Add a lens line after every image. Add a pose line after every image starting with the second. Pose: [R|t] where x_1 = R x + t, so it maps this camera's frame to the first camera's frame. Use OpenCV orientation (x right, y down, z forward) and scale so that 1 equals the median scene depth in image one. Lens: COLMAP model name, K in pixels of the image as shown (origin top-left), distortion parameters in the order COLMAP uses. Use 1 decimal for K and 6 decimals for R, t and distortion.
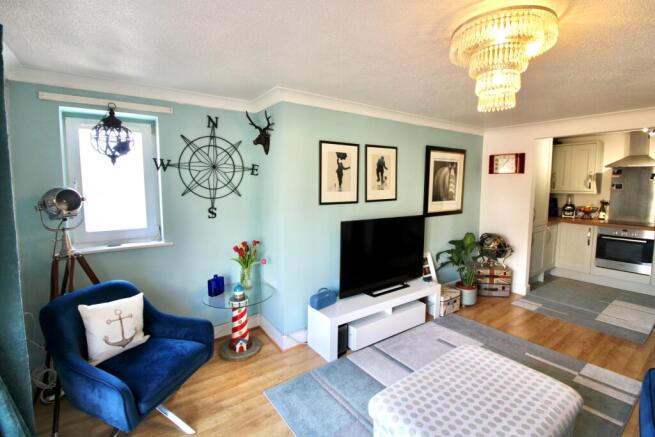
lens RADIAL K [[304.9, 0, 325.4], [0, 304.9, 207.6], [0, 0, 1]] dist [-0.000926, -0.000368]
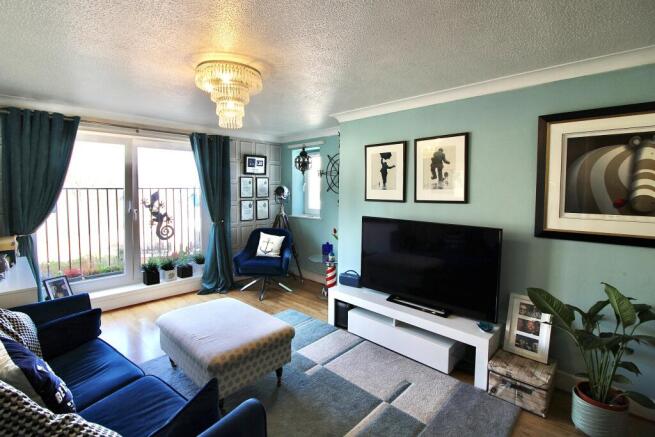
lens RADIAL K [[304.9, 0, 325.4], [0, 304.9, 207.6], [0, 0, 1]] dist [-0.000926, -0.000368]
pose [[0.190003, 0.058174, -0.980059, 1.033570], [-0.087271, 0.995292, 0.042159, -0.018237], [0.977897, 0.077520, 0.194185, 0.599215]]
